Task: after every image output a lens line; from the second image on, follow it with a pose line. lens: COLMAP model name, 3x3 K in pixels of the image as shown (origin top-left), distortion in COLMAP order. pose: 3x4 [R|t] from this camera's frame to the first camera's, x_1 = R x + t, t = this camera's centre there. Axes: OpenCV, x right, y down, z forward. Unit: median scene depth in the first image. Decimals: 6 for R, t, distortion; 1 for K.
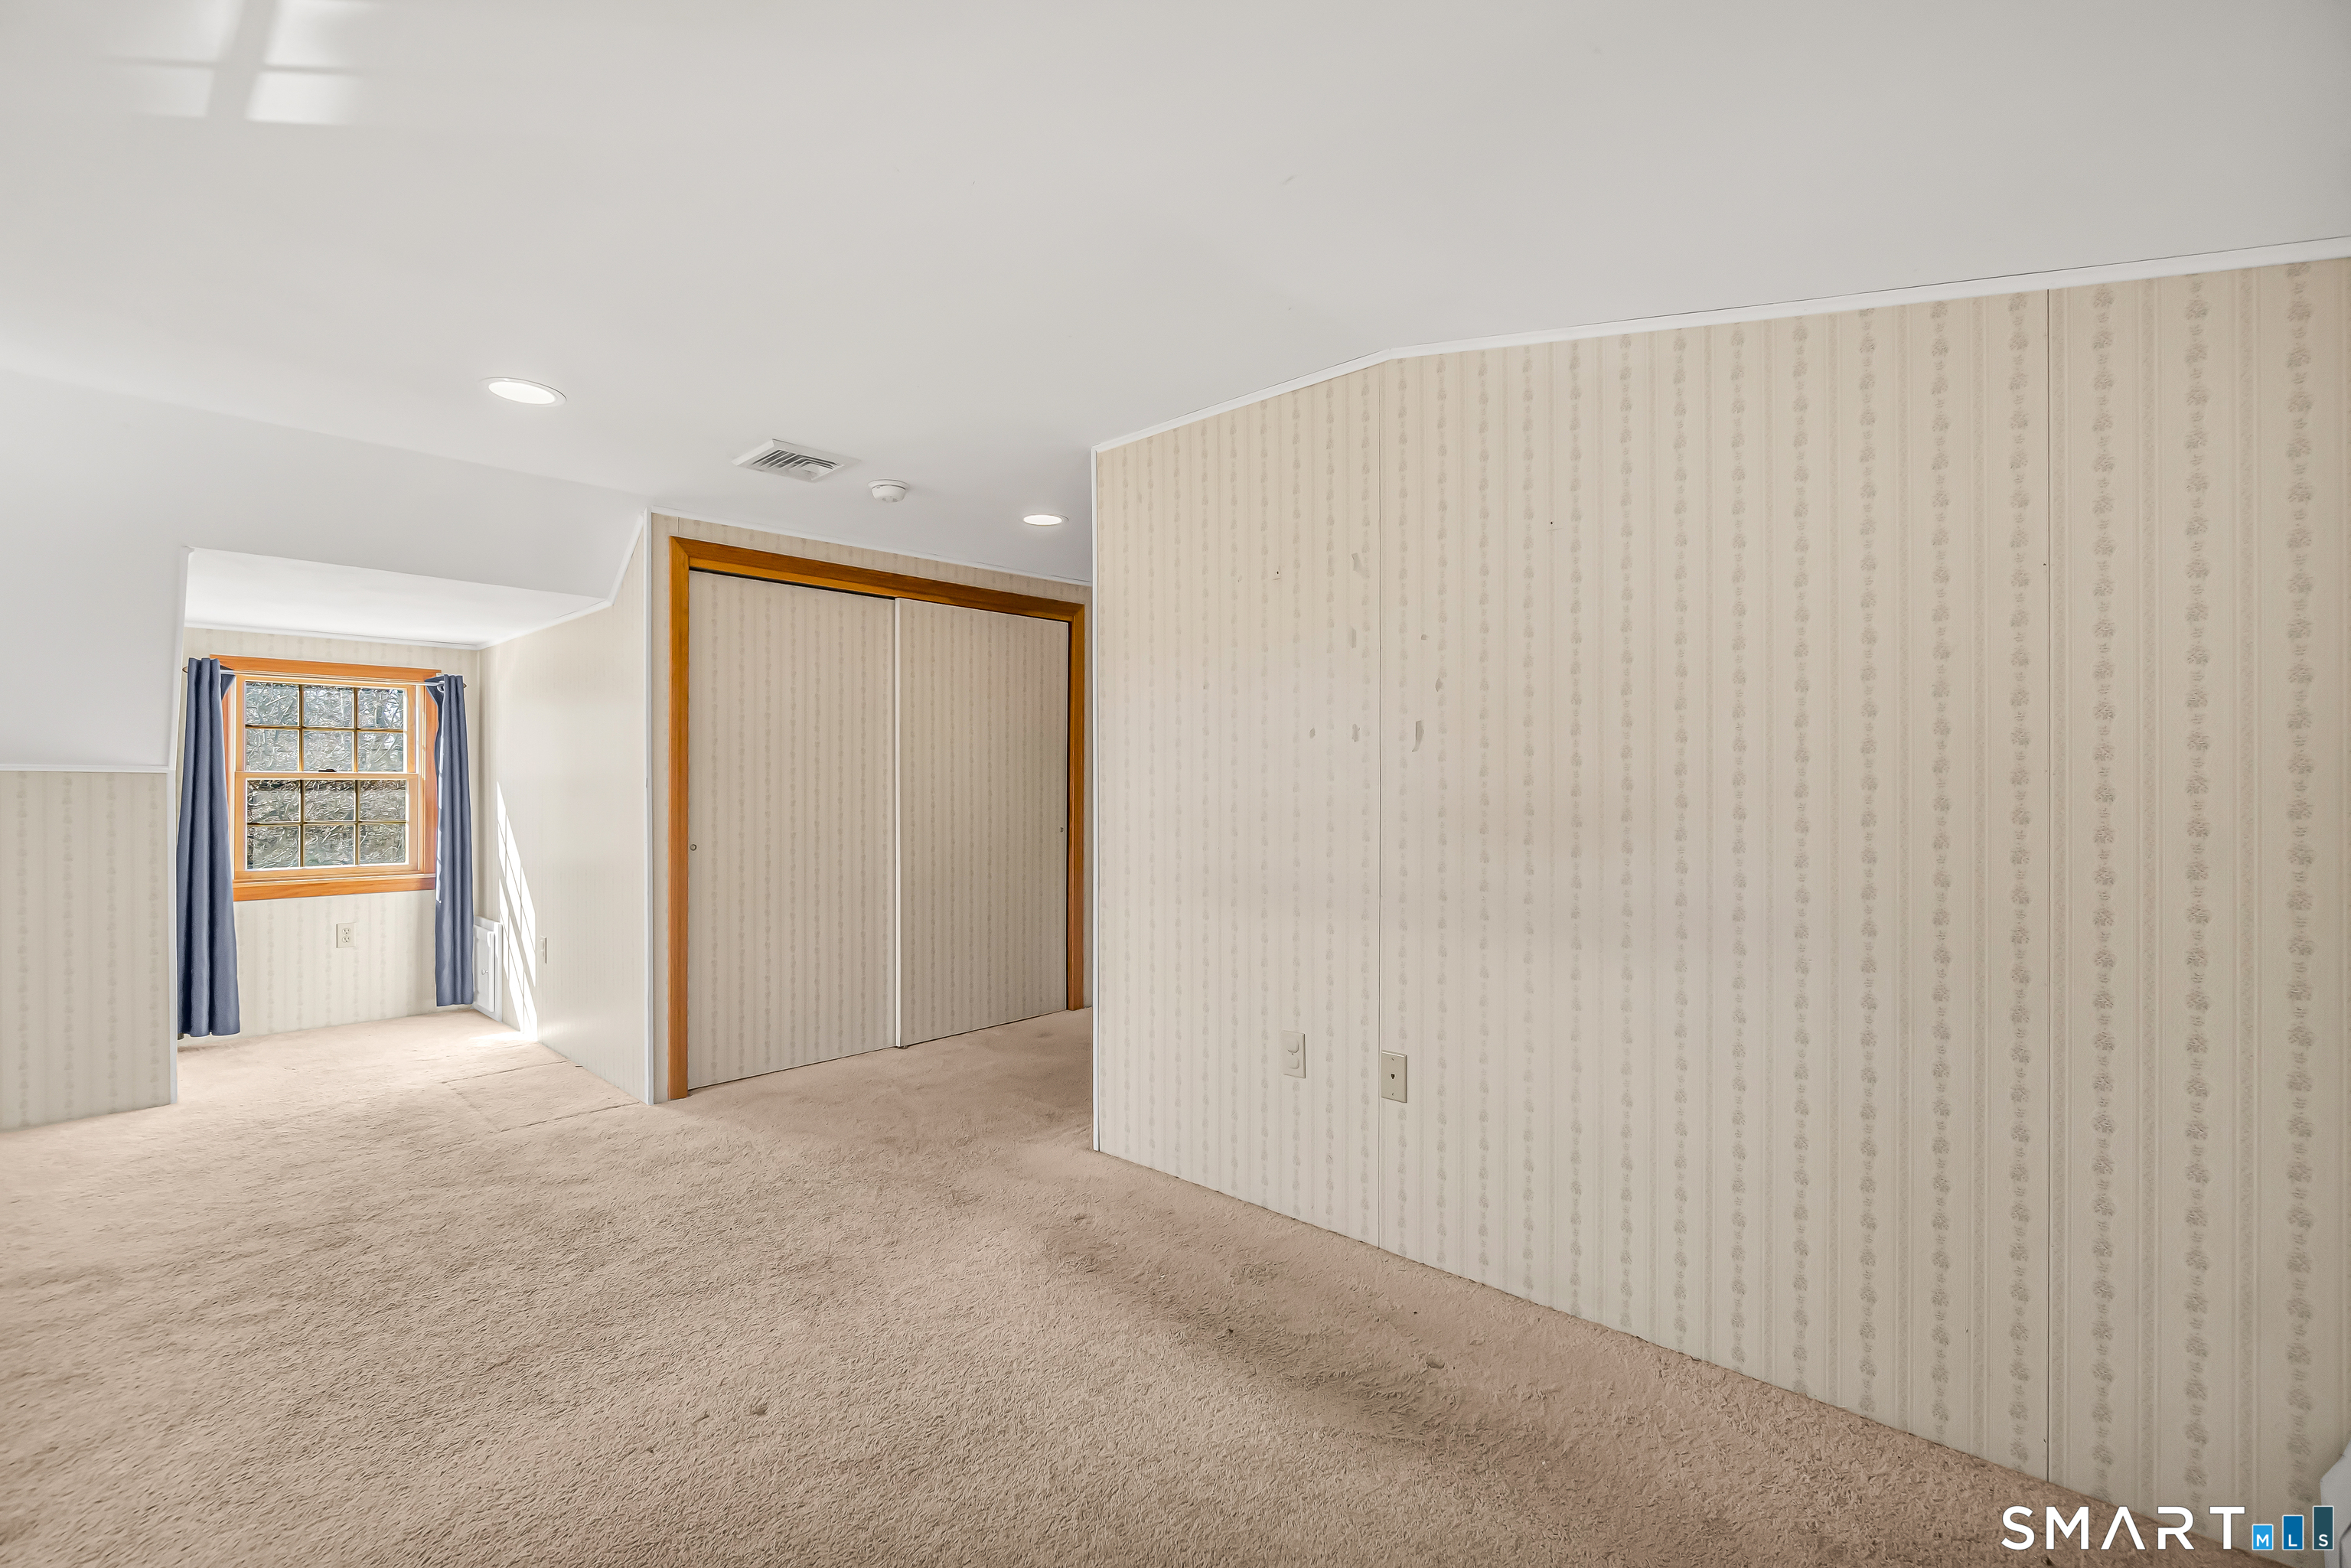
lens RADIAL K [[1022.1, 0, 1171.0], [0, 1022.1, 784.6], [0, 0, 1]] dist [-0.001736, -0.000203]
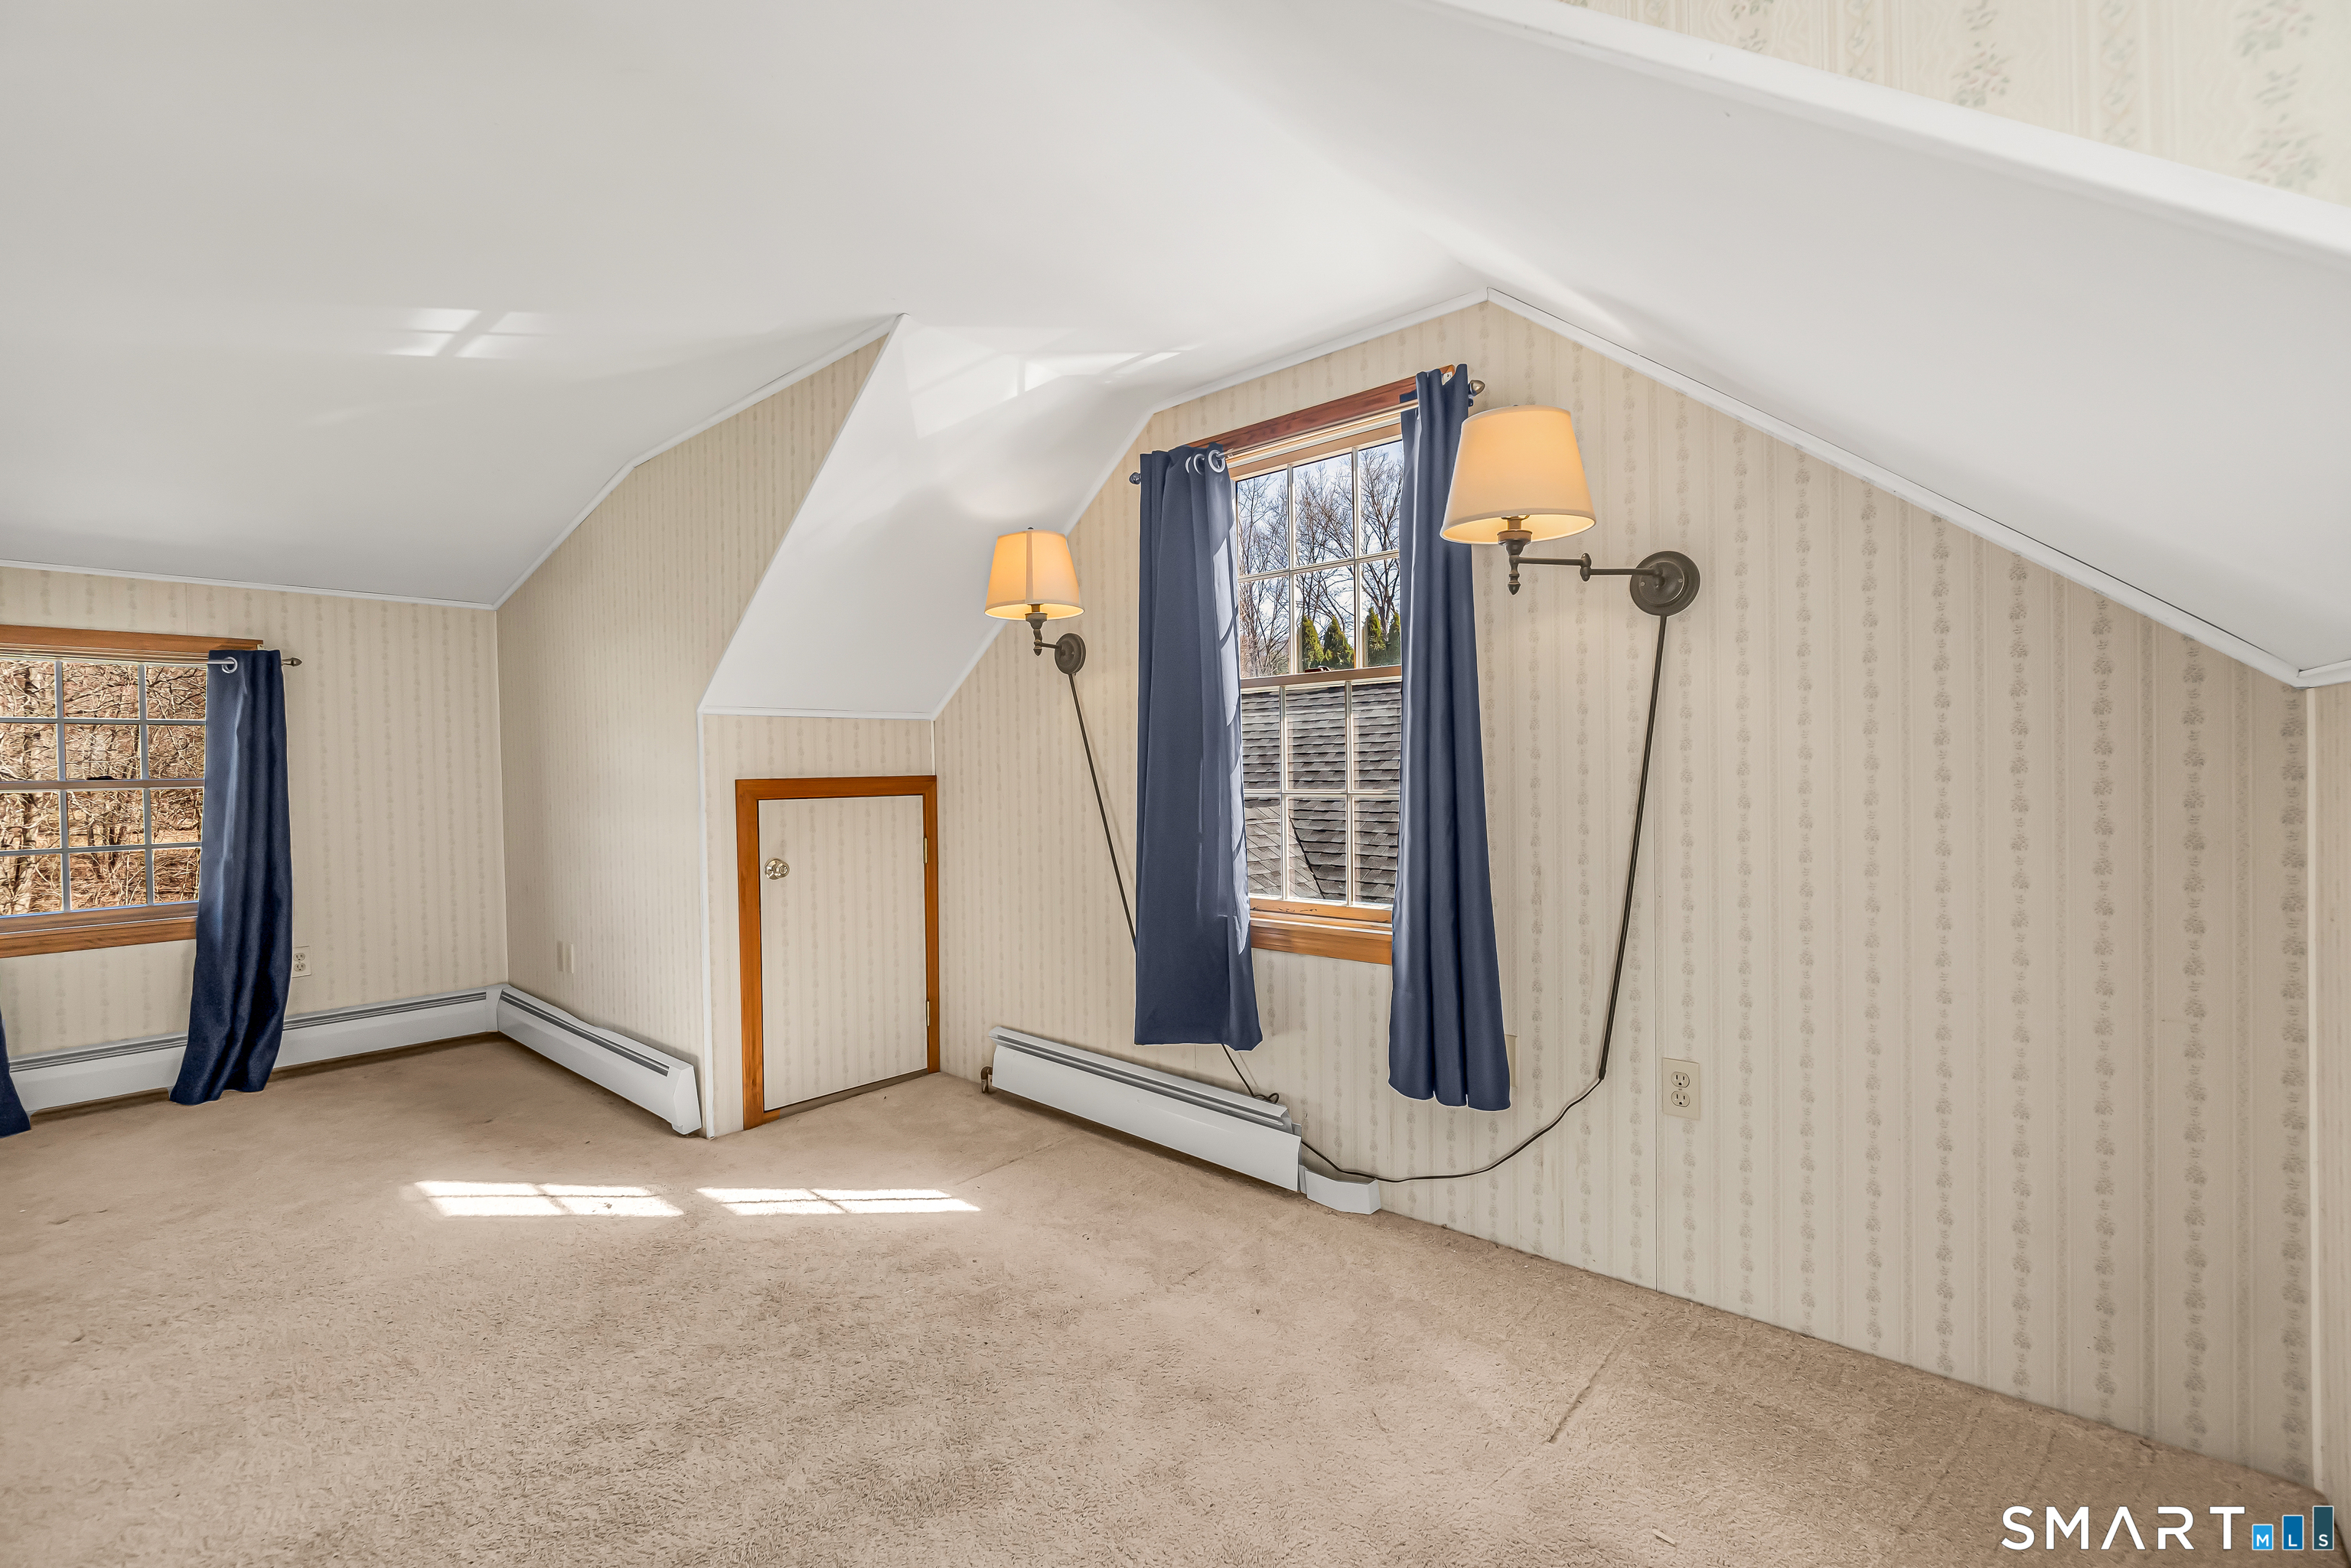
lens RADIAL K [[1012.3, 0, 1157.0], [0, 1012.3, 803.3], [0, 0, 1]] dist [-0.010825, 0.000040]
pose [[-0.999665, 0.019072, -0.017470, -1.044818], [0.018535, 0.999365, 0.030432, 0.008845], [0.018039, 0.030098, -0.999384, 1.400077]]
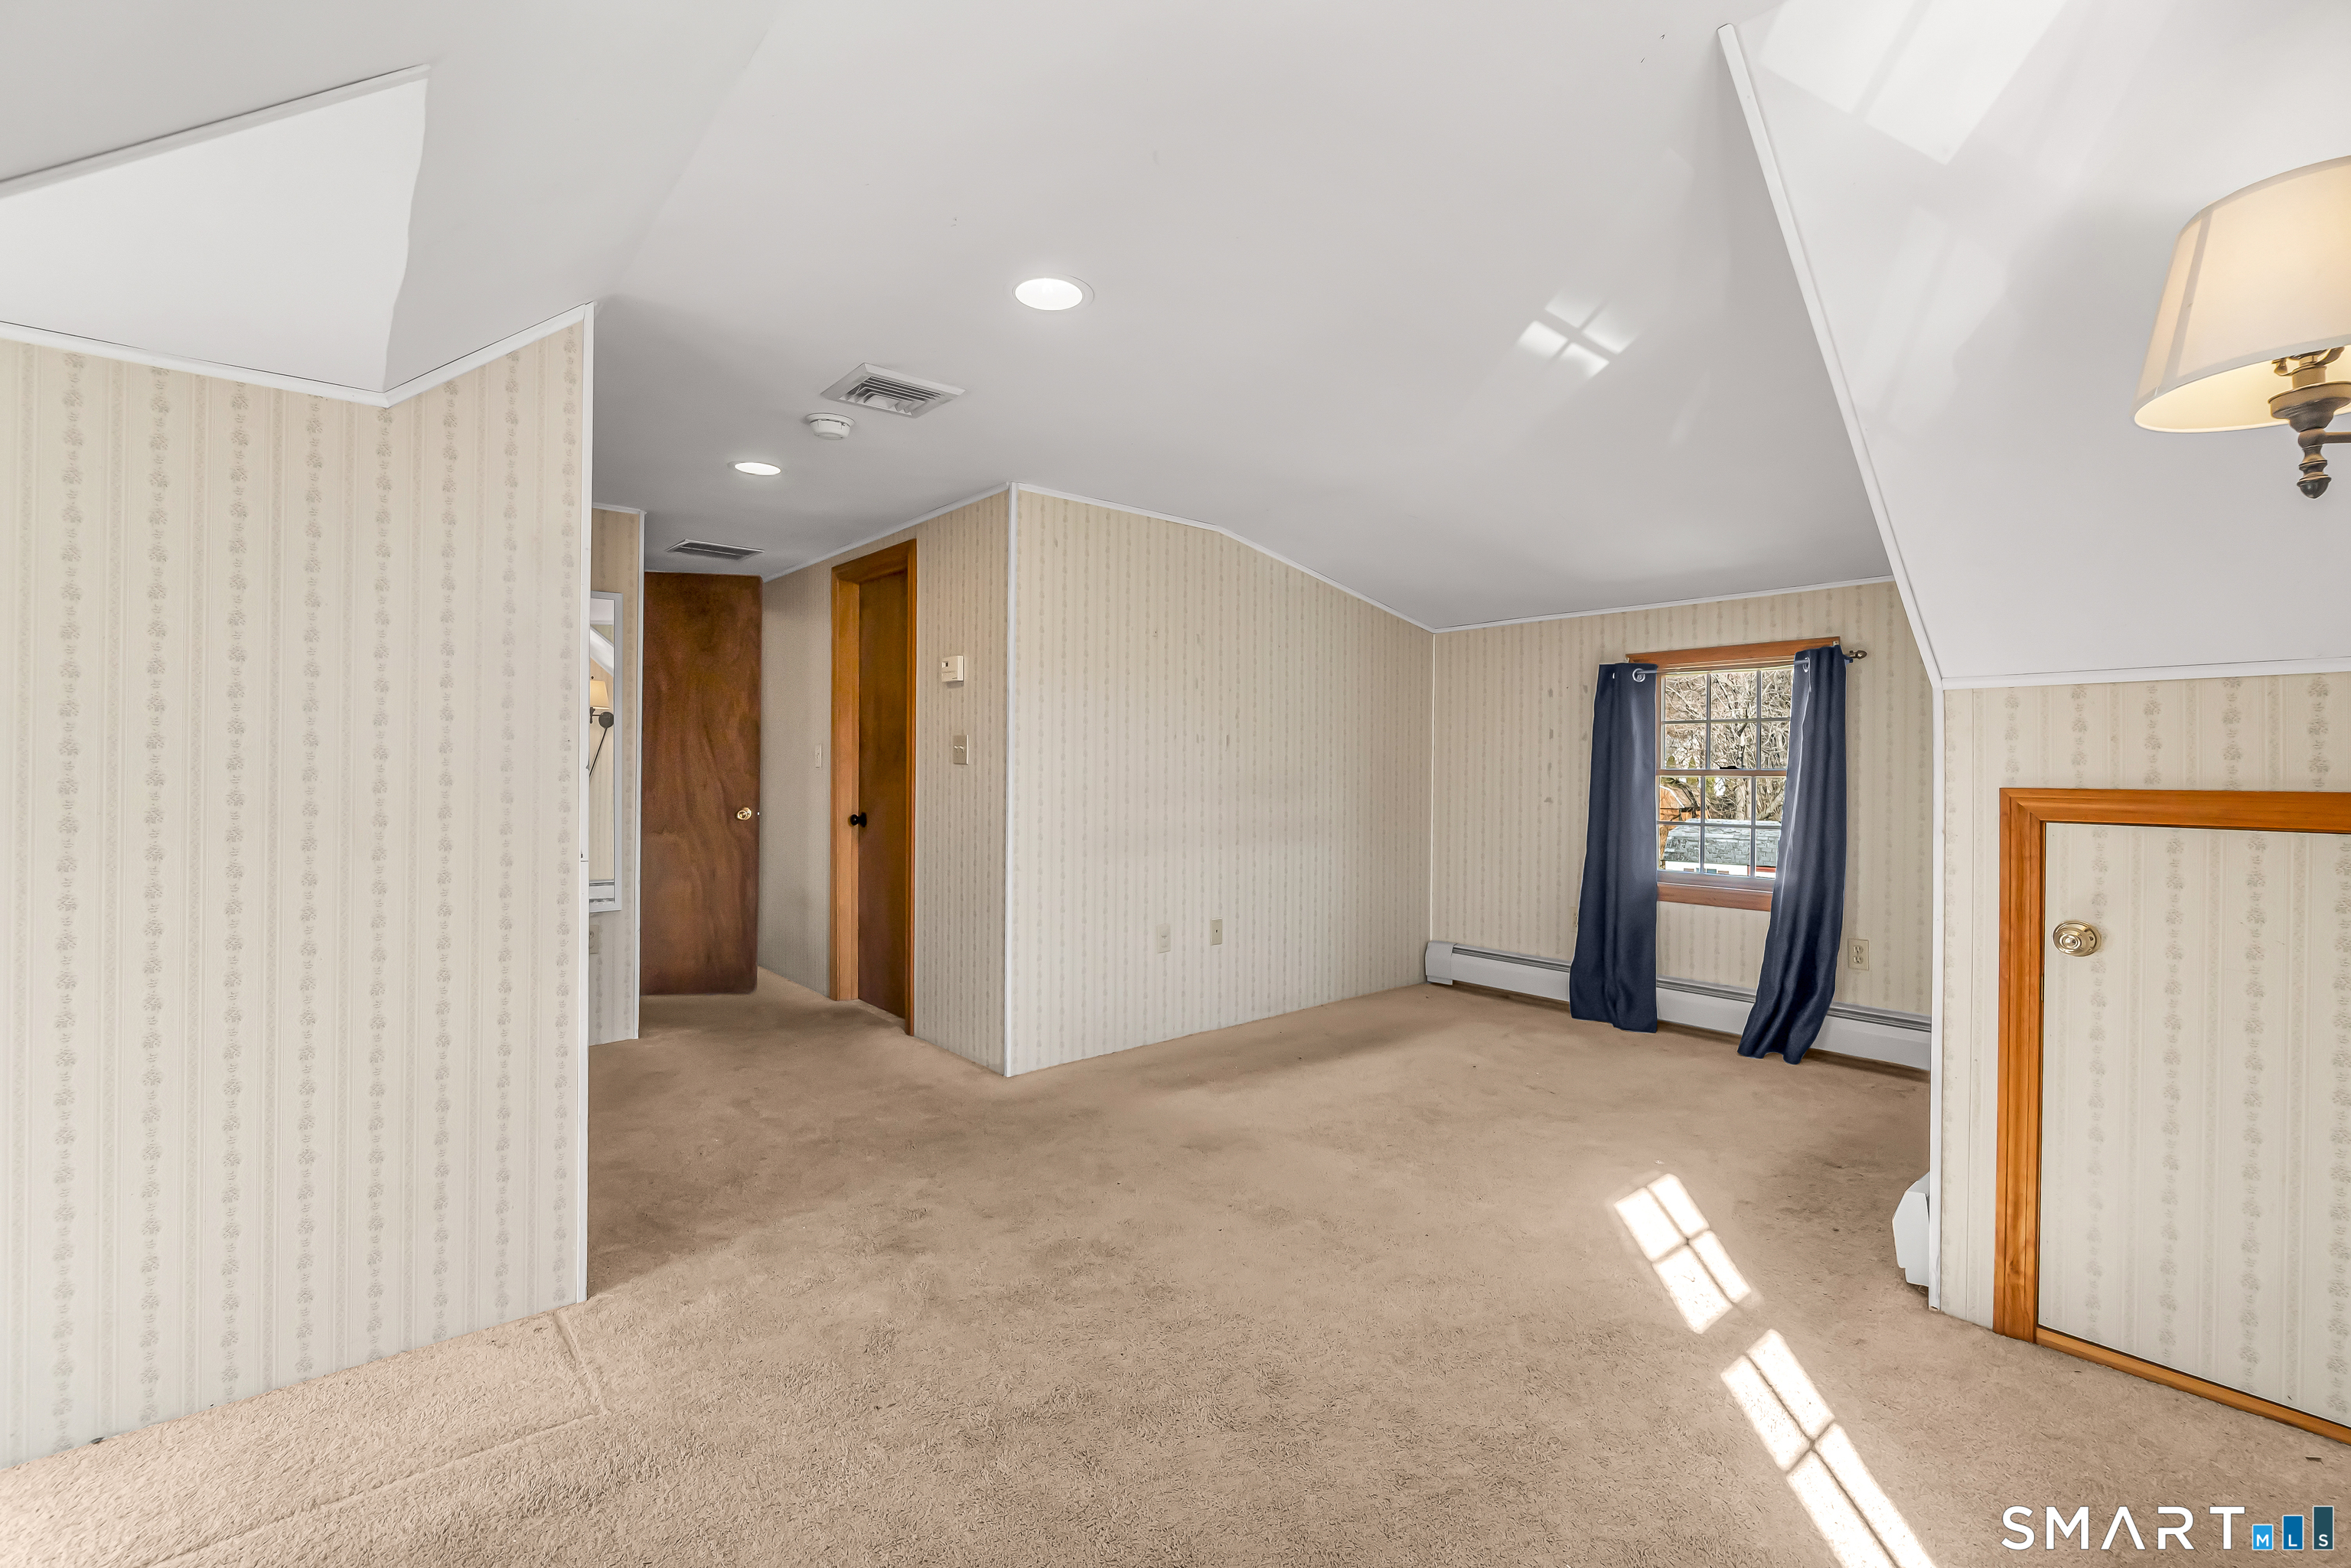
lens RADIAL K [[1022.9, 0, 1160.5], [0, 1022.9, 772.1], [0, 0, 1]] dist [-0.011628, 0.004178]
pose [[0.120973, -0.003354, 0.992650, -1.397873], [-0.007971, 0.999959, 0.004350, -0.001601], [-0.992624, -0.008438, 0.120942, 0.781777]]
